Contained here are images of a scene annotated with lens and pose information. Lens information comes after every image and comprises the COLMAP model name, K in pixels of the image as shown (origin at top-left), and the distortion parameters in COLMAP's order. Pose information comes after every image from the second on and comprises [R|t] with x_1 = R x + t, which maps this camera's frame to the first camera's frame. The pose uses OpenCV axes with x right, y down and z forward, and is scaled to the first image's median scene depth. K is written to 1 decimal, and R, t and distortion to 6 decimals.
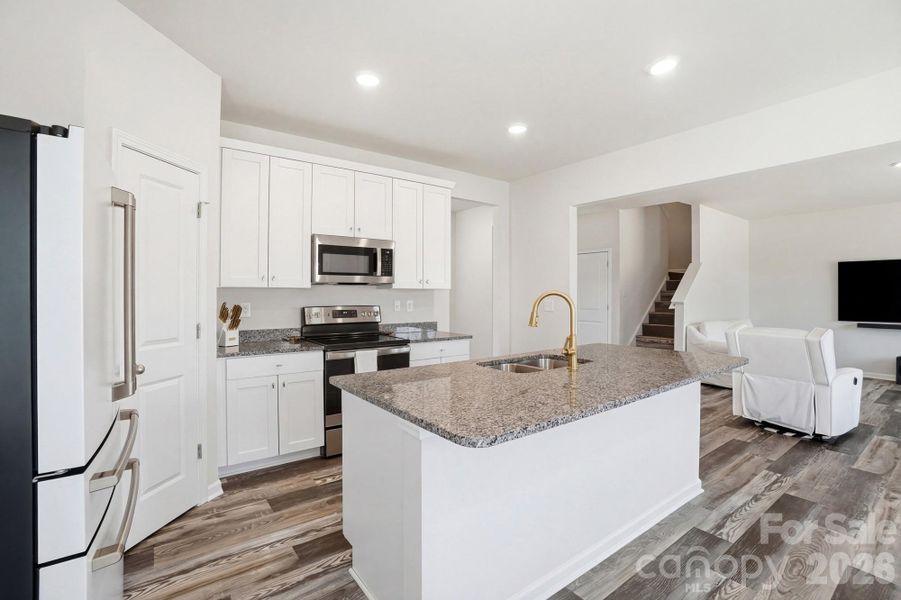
lens RADIAL K [[406.4, 0, 448.6], [0, 406.4, 294.6], [0, 0, 1]] dist [-0.006124, 0.003601]
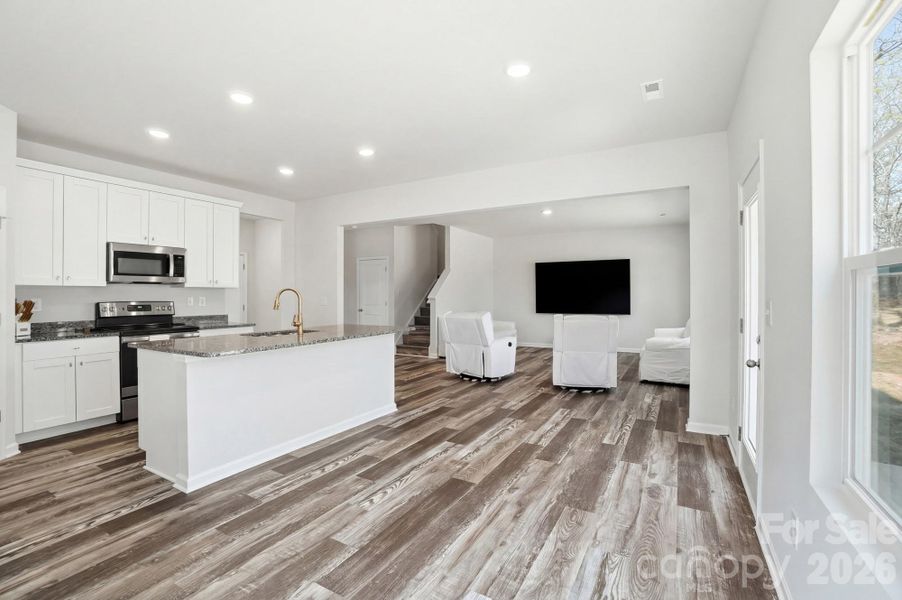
lens RADIAL K [[406.8, 0, 429.7], [0, 406.8, 295.3], [0, 0, 1]] dist [-0.006124, 0.003601]
pose [[0.932094, -0.004396, 0.362190, 0.118645], [0.004260, 0.999990, 0.001173, 0.012998], [-0.362192, 0.000449, 0.932104, -0.462477]]
